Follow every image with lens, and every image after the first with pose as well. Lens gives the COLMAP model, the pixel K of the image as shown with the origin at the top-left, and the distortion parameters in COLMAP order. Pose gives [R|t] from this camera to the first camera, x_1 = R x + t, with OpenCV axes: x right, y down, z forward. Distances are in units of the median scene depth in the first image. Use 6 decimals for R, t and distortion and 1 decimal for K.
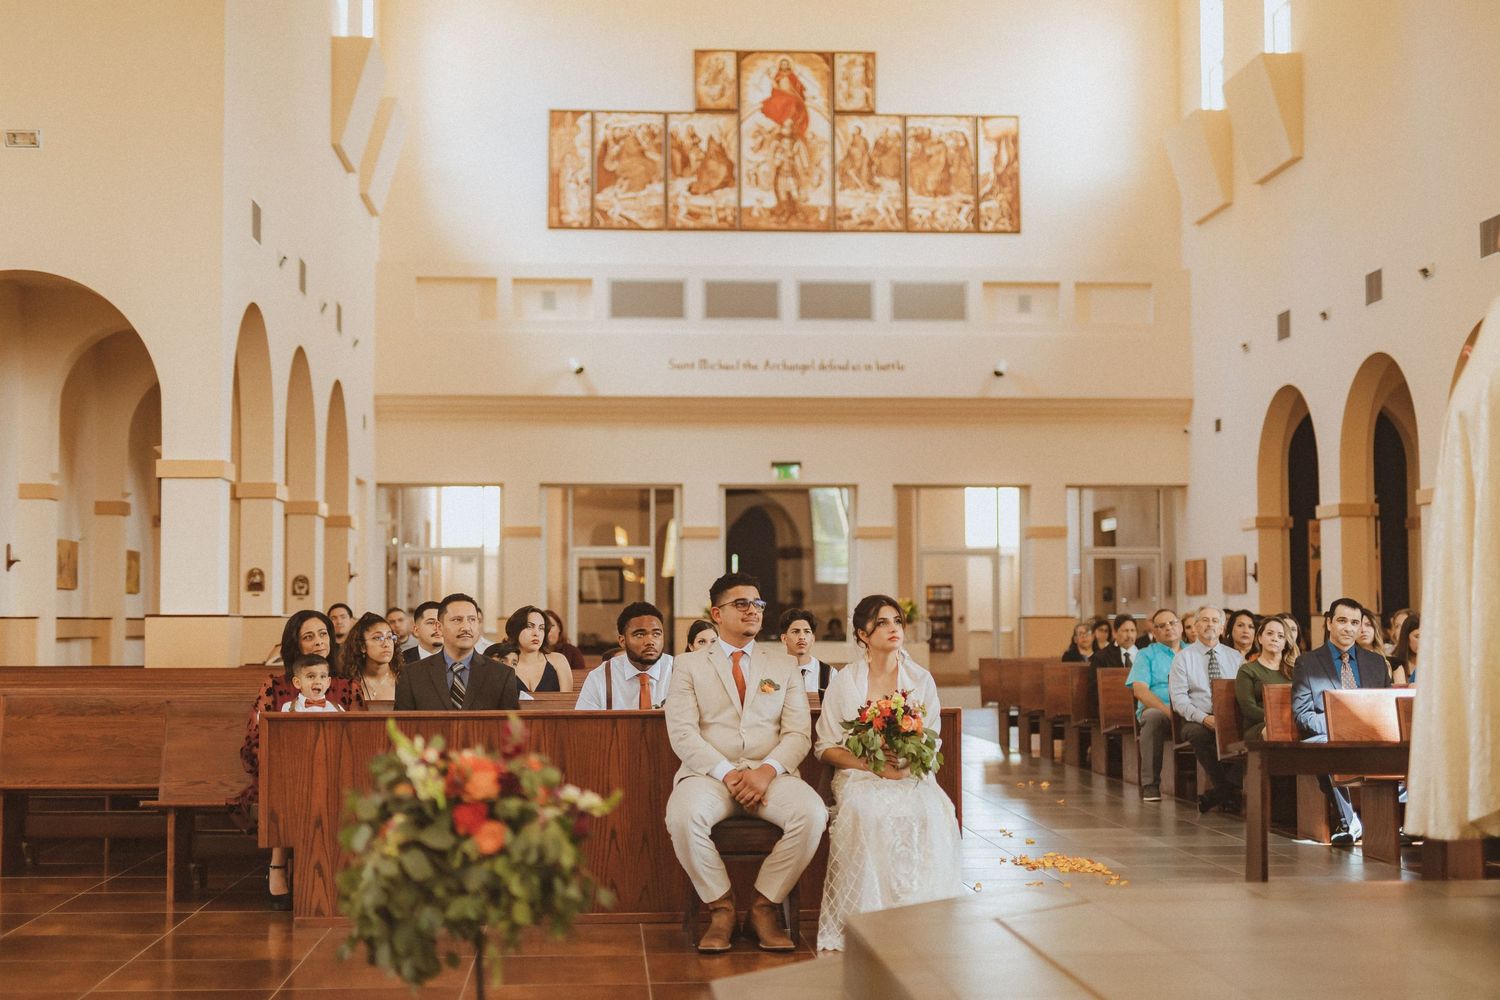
lens RADIAL K [[2096.3, 0, 756.0], [0, 2096.3, 499.2], [0, 0, 1]] dist [0.007523, -0.004724]
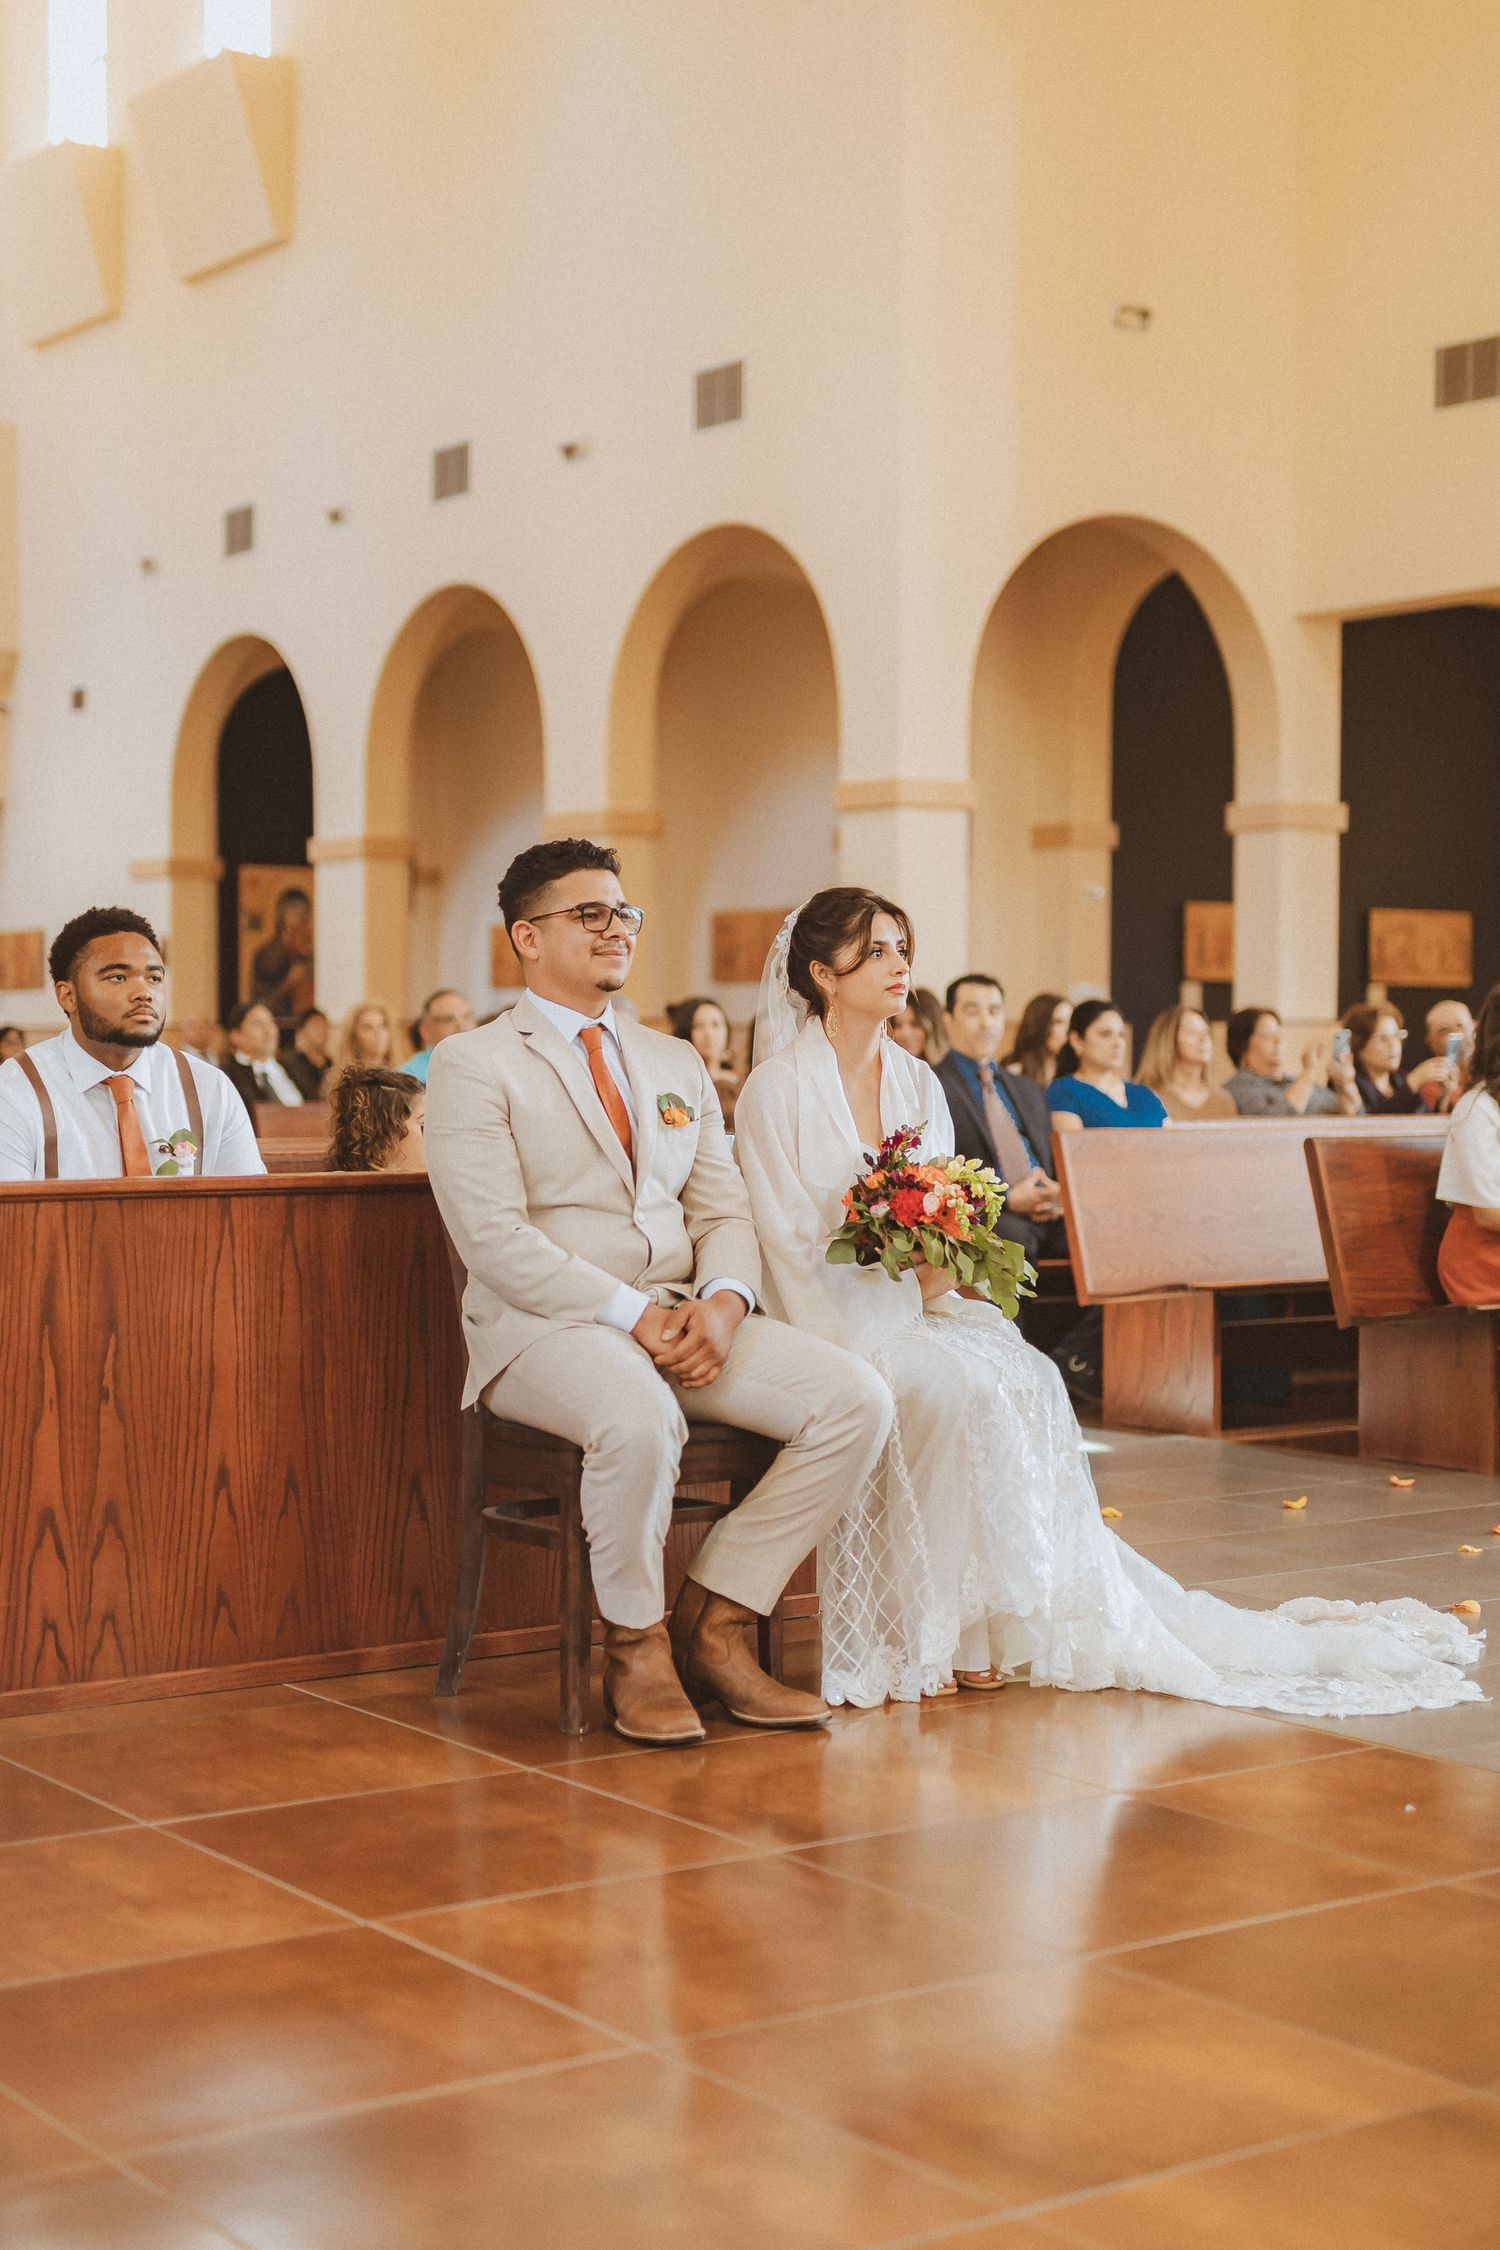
lens RADIAL K [[3240.6, 0, 750.6], [0, 3240.6, 1093.0], [0, 0, 1]] dist [0.005469, 0.012969]
pose [[0.846069, -0.003148, 0.533064, -0.110561], [-0.033761, 0.997659, 0.059476, 0.015293], [-0.532003, -0.068317, 0.843982, 0.145152]]
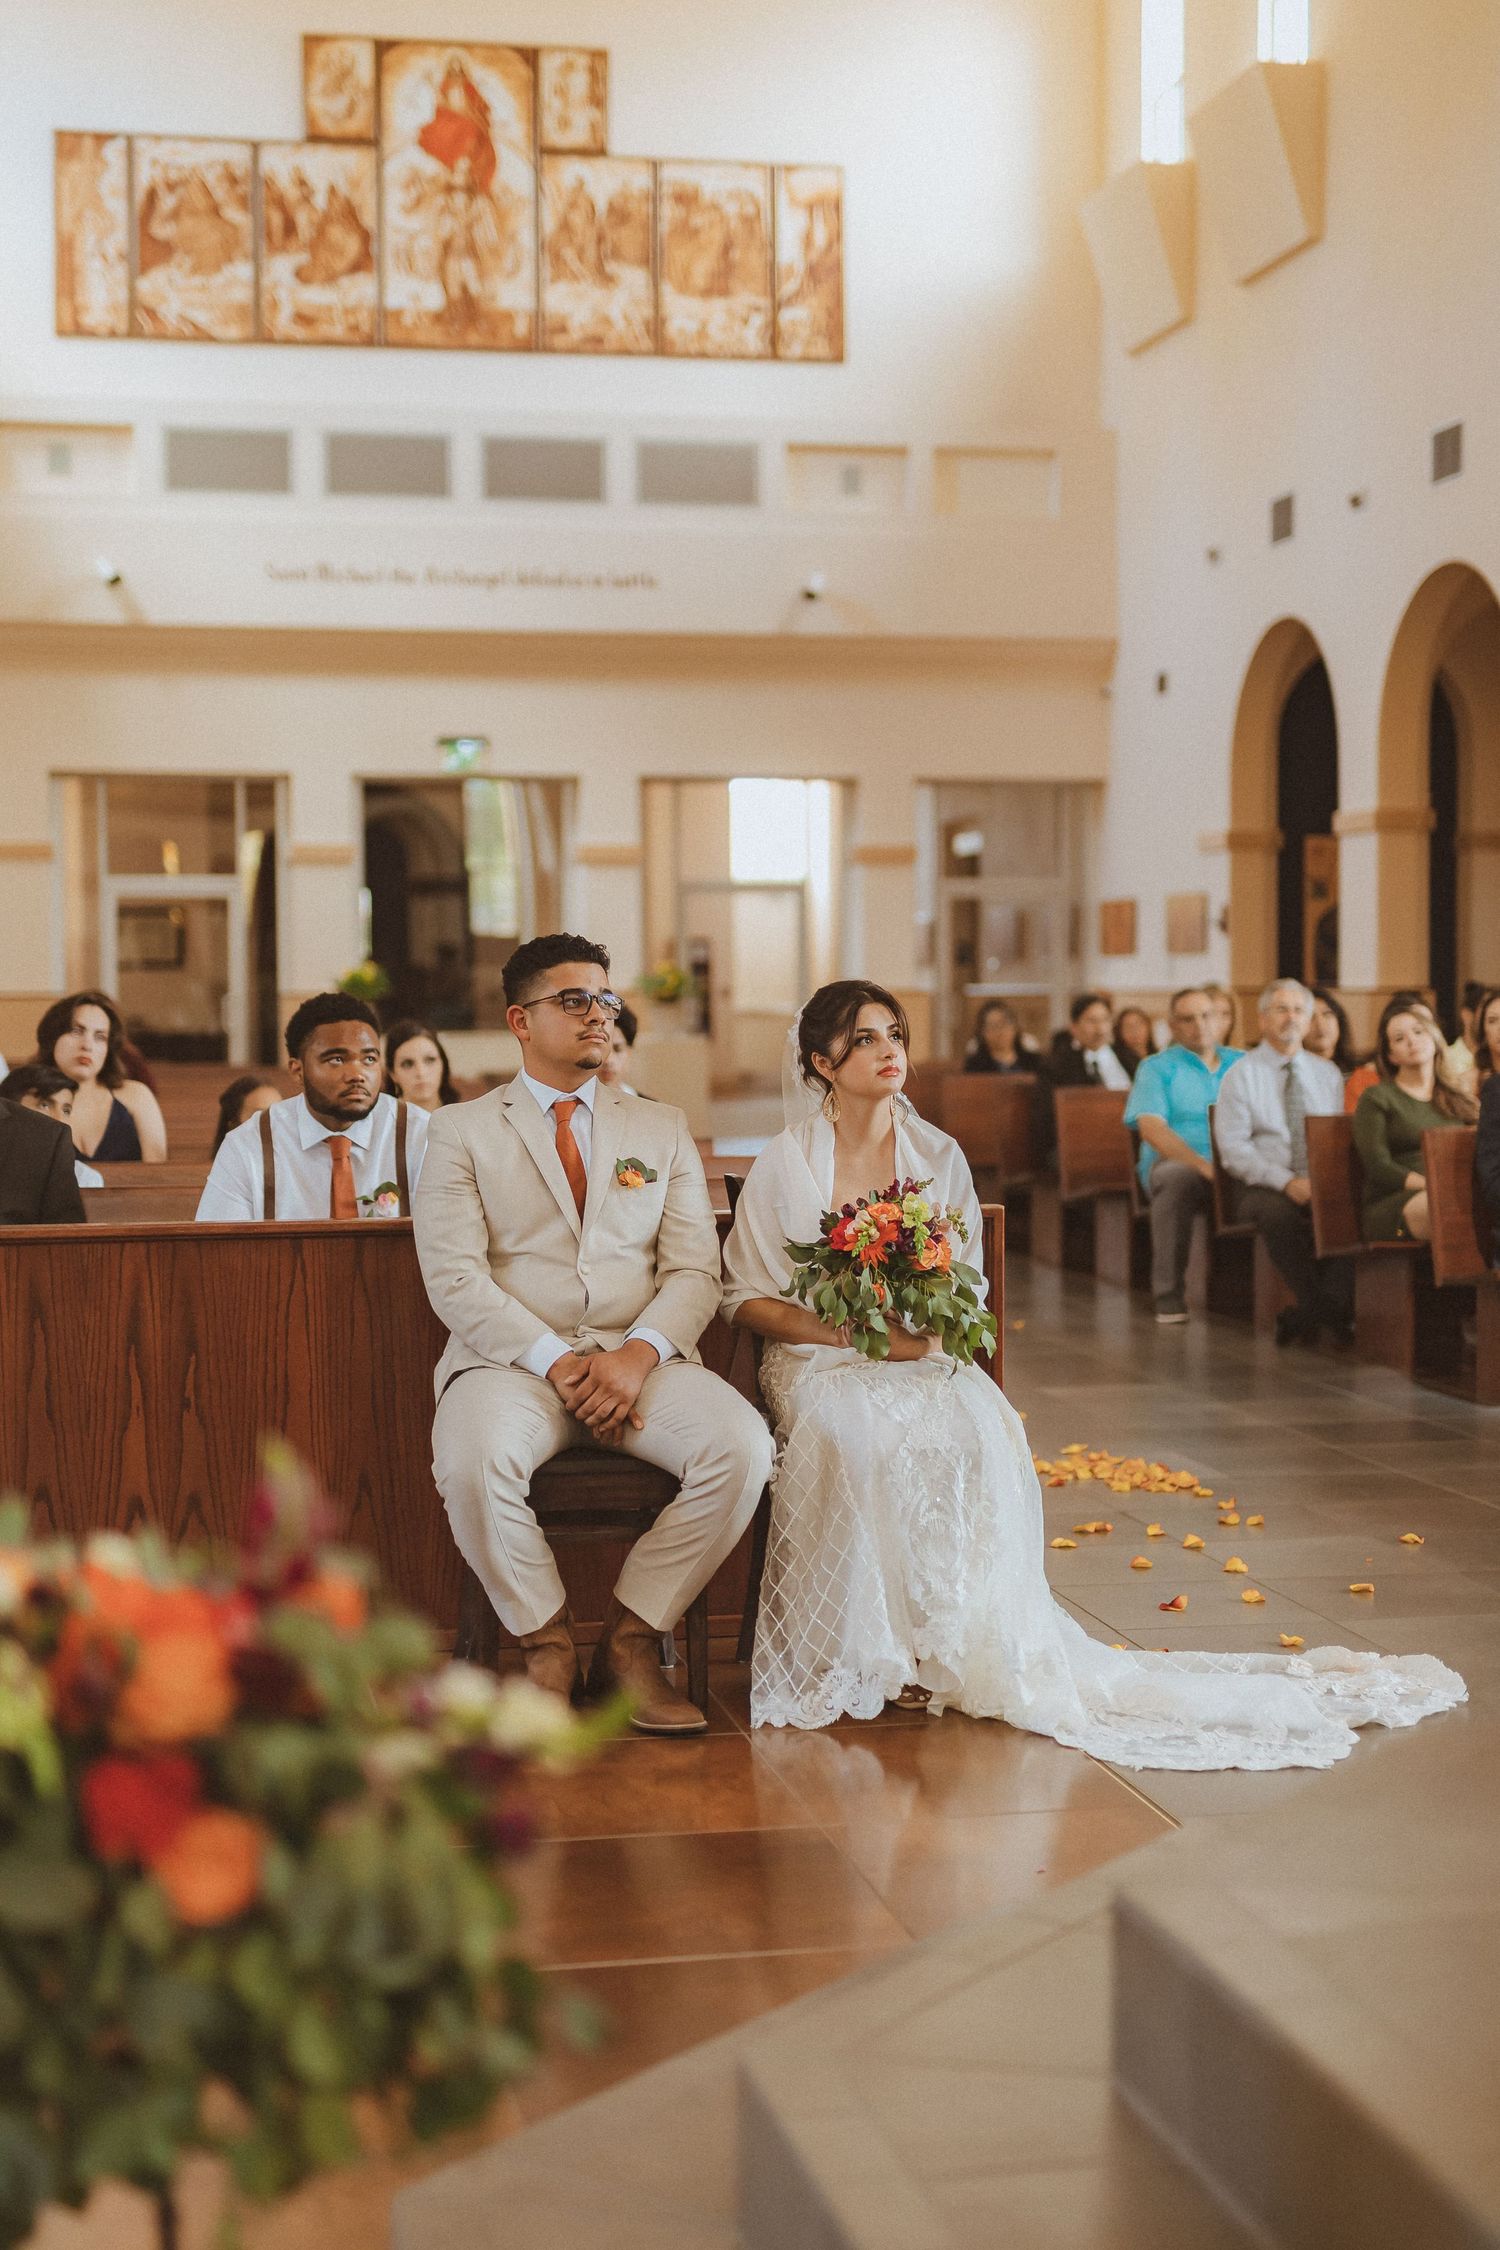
lens RADIAL K [[3113.4, 0, 766.8], [0, 3113.4, 1119.7], [0, 0, 1]] dist [-0.001017, -0.014109]
pose [[0.991489, -0.008970, 0.129878, -0.018537], [-0.004100, 0.994977, 0.100018, 0.002028], [-0.130123, -0.099699, 0.986473, 0.099719]]
